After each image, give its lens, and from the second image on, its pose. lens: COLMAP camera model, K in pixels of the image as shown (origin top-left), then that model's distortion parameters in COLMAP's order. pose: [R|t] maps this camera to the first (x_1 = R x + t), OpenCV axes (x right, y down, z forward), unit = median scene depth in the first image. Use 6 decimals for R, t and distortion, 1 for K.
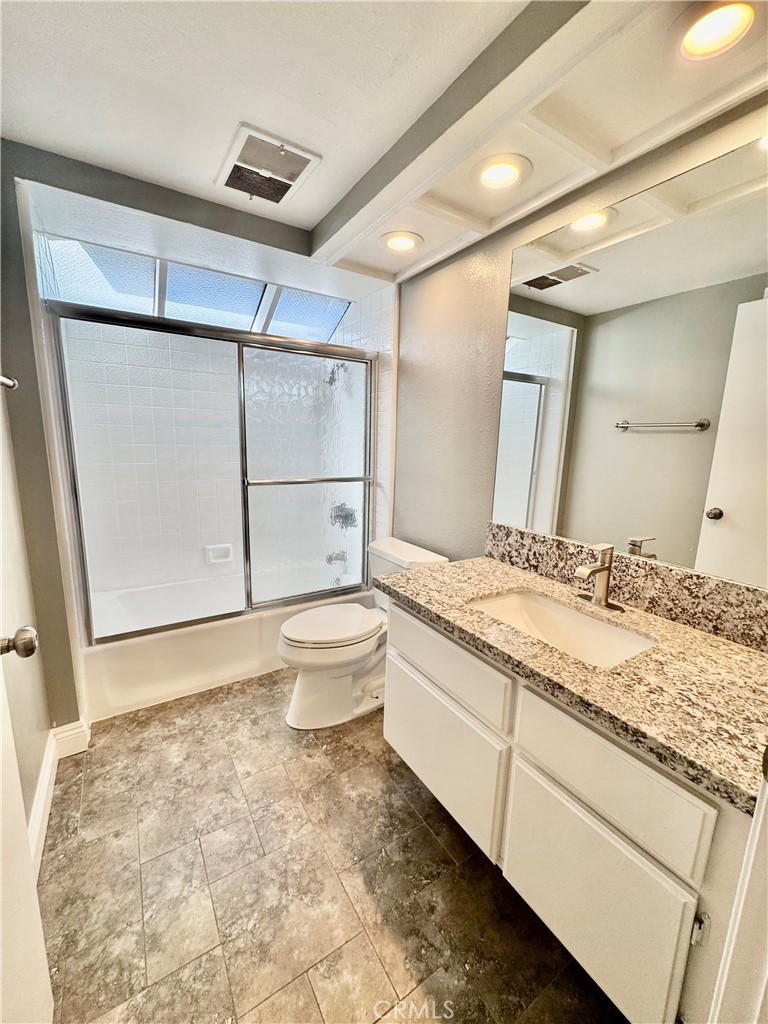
lens RADIAL K [[411.8, 0, 385.3], [0, 411.8, 510.4], [0, 0, 1]] dist [-0.005957, 0.001280]
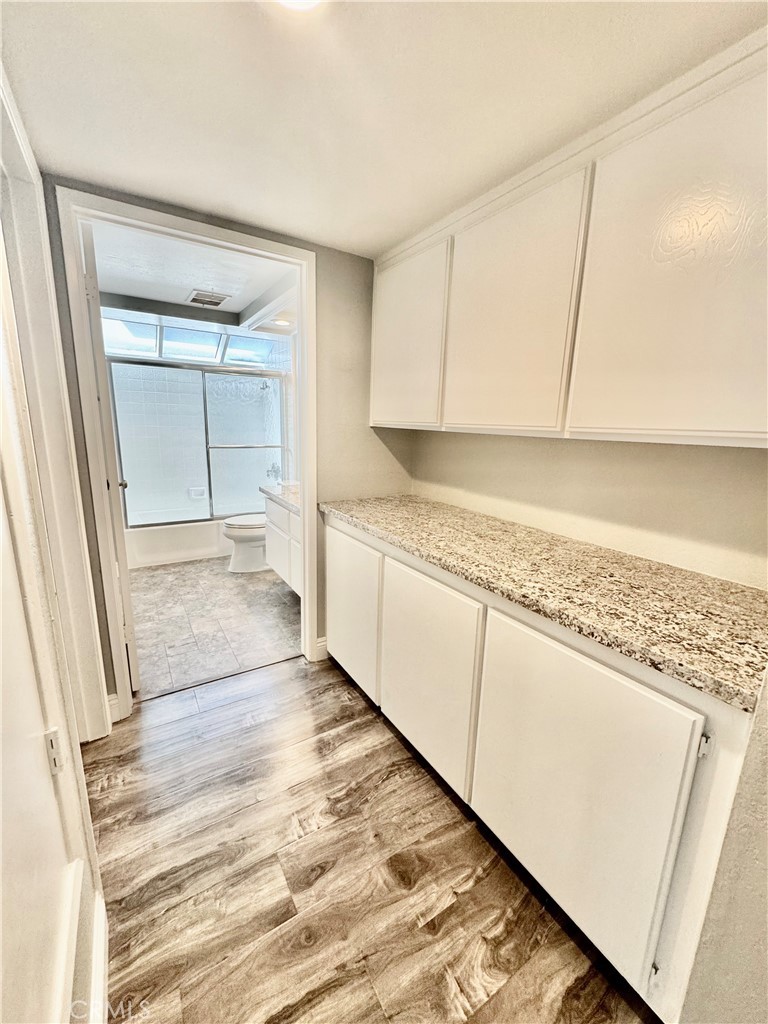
lens RADIAL K [[411.8, 0, 386.0], [0, 411.8, 507.9], [0, 0, 1]] dist [-0.005957, 0.001280]
pose [[0.999995, 0.002355, -0.001874, 0.634353], [-0.002293, 0.999462, 0.032718, 0.195653], [0.001950, -0.032713, 0.999463, -1.161733]]
